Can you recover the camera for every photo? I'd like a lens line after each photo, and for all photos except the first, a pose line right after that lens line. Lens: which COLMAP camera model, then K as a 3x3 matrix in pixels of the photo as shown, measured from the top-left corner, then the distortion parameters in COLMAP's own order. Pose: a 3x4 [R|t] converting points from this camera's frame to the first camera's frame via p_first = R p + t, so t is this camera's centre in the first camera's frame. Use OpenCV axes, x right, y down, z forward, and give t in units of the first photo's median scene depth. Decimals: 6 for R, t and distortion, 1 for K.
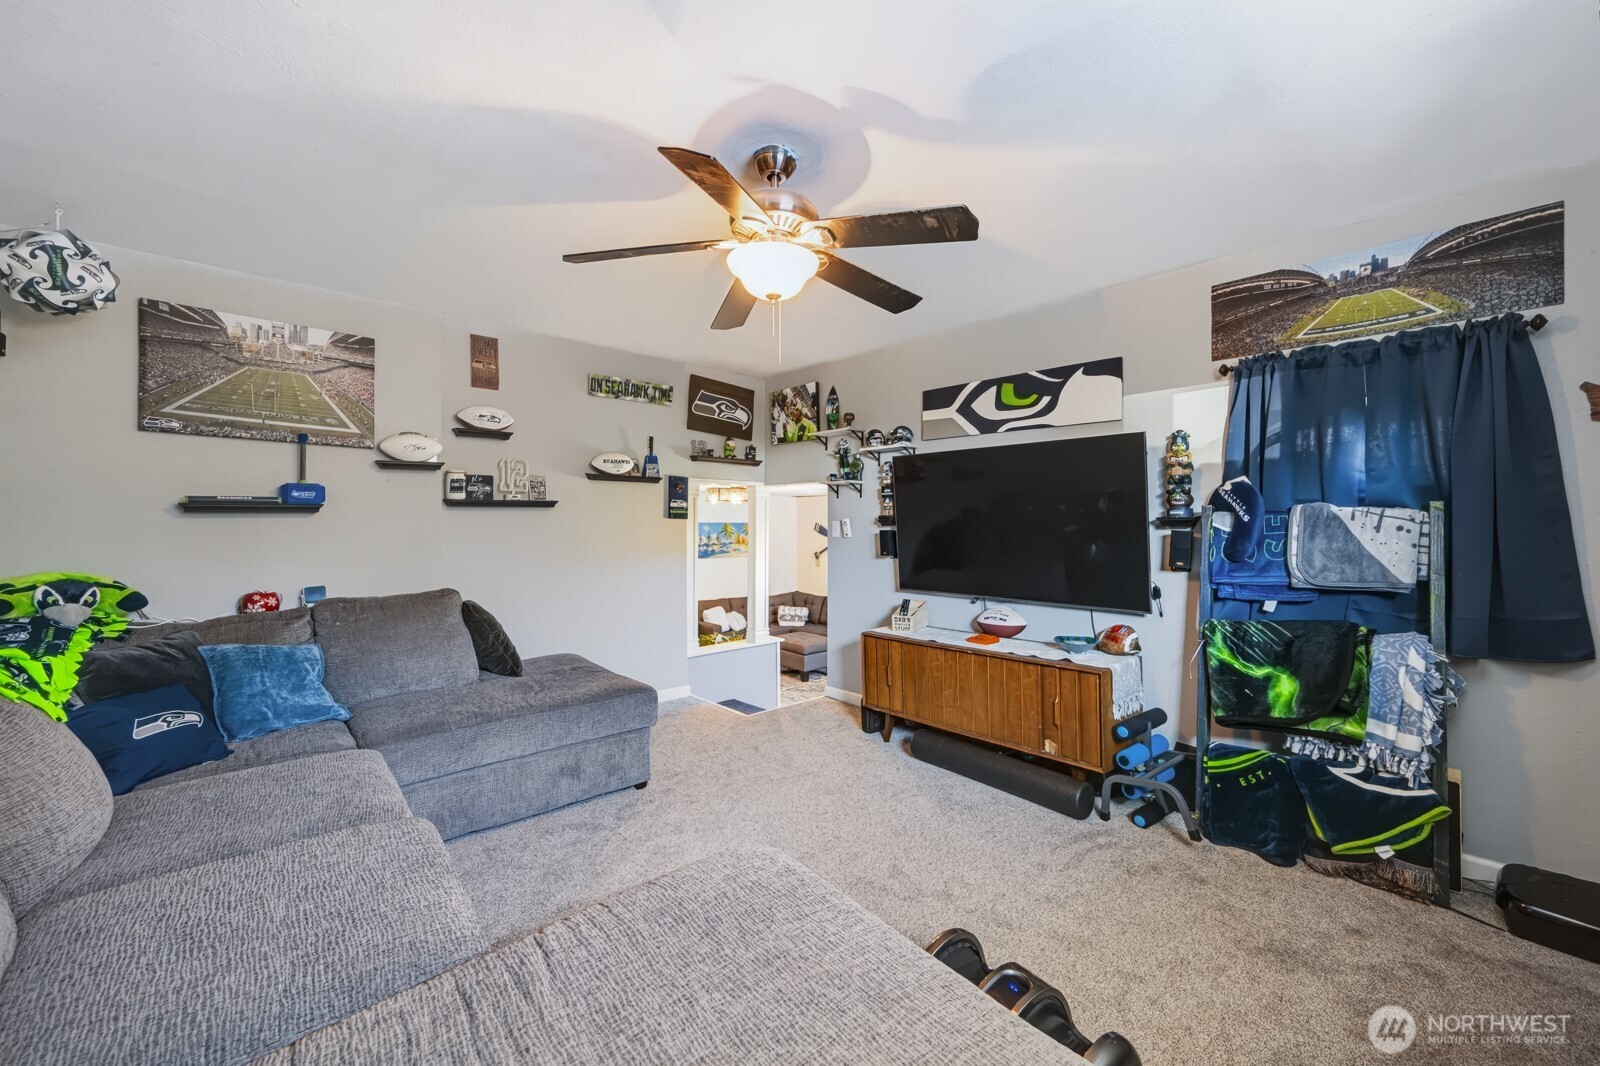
lens RADIAL K [[642.4, 0, 805.9], [0, 642.4, 523.3], [0, 0, 1]] dist [-0.003630, 0.000550]
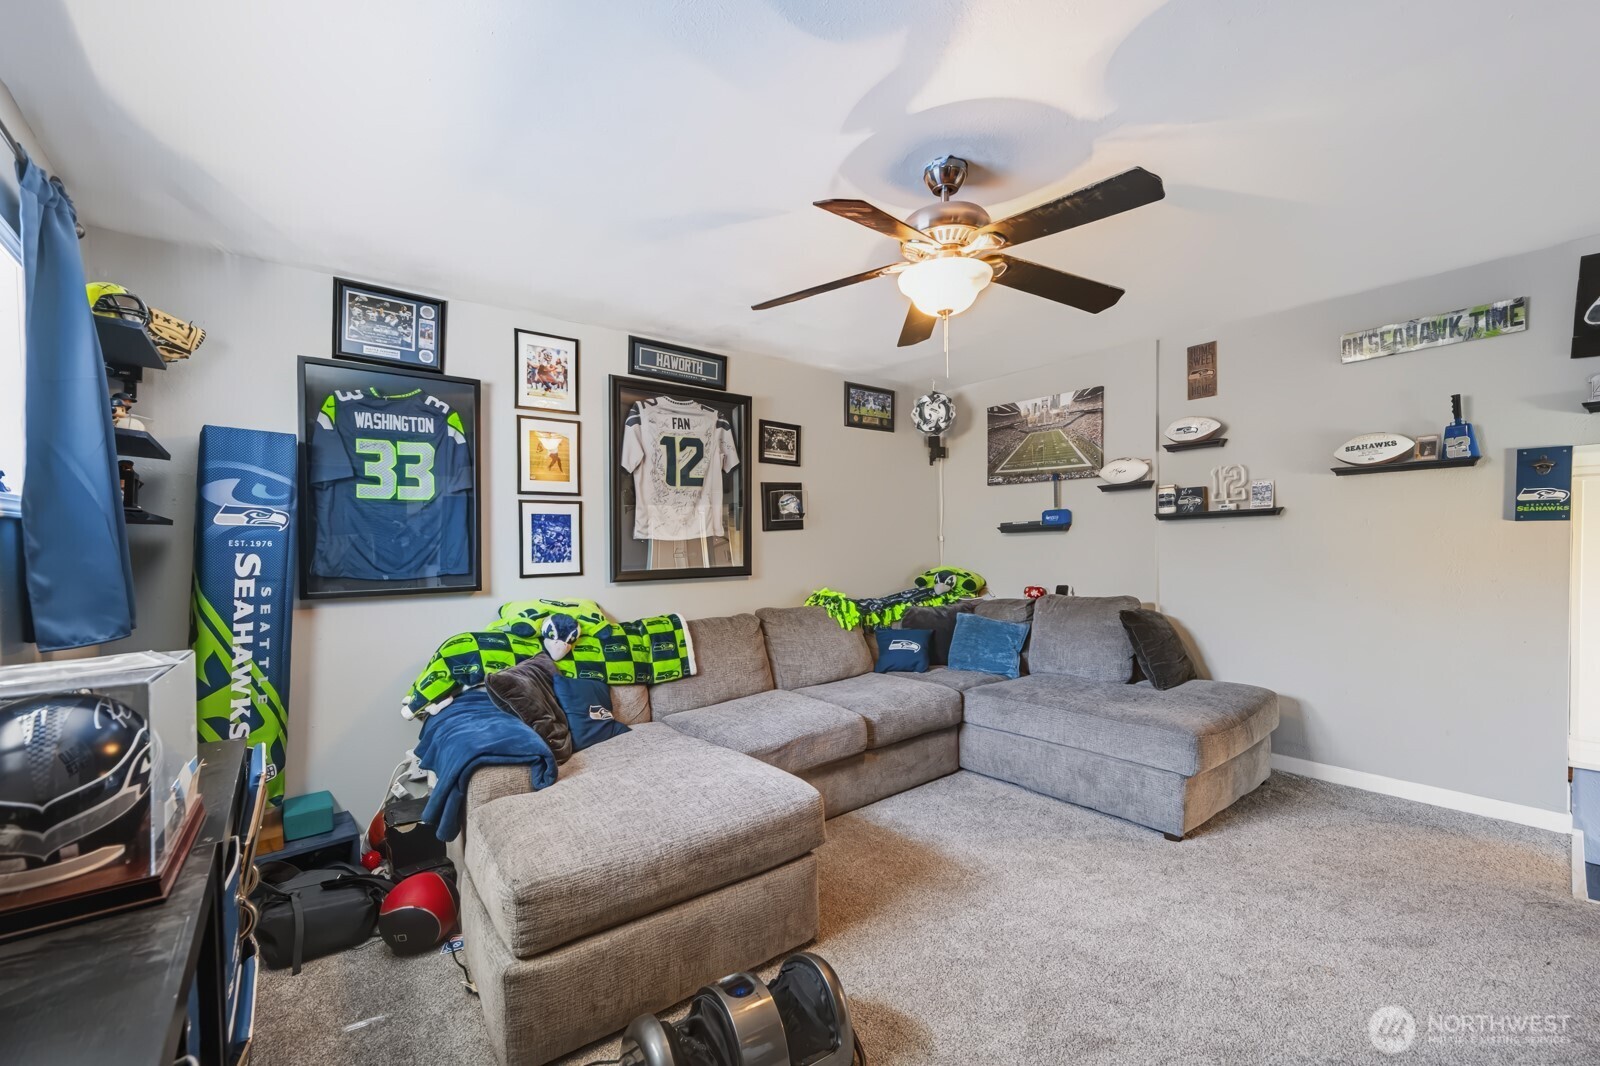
lens RADIAL K [[642.4, 0, 804.1], [0, 642.4, 544.7], [0, 0, 1]] dist [-0.003630, 0.000550]
pose [[-0.068084, 0.003443, -0.997674, 0.549467], [0.021624, 0.999764, 0.001975, -0.001139], [0.997445, -0.021439, -0.068143, 0.485319]]
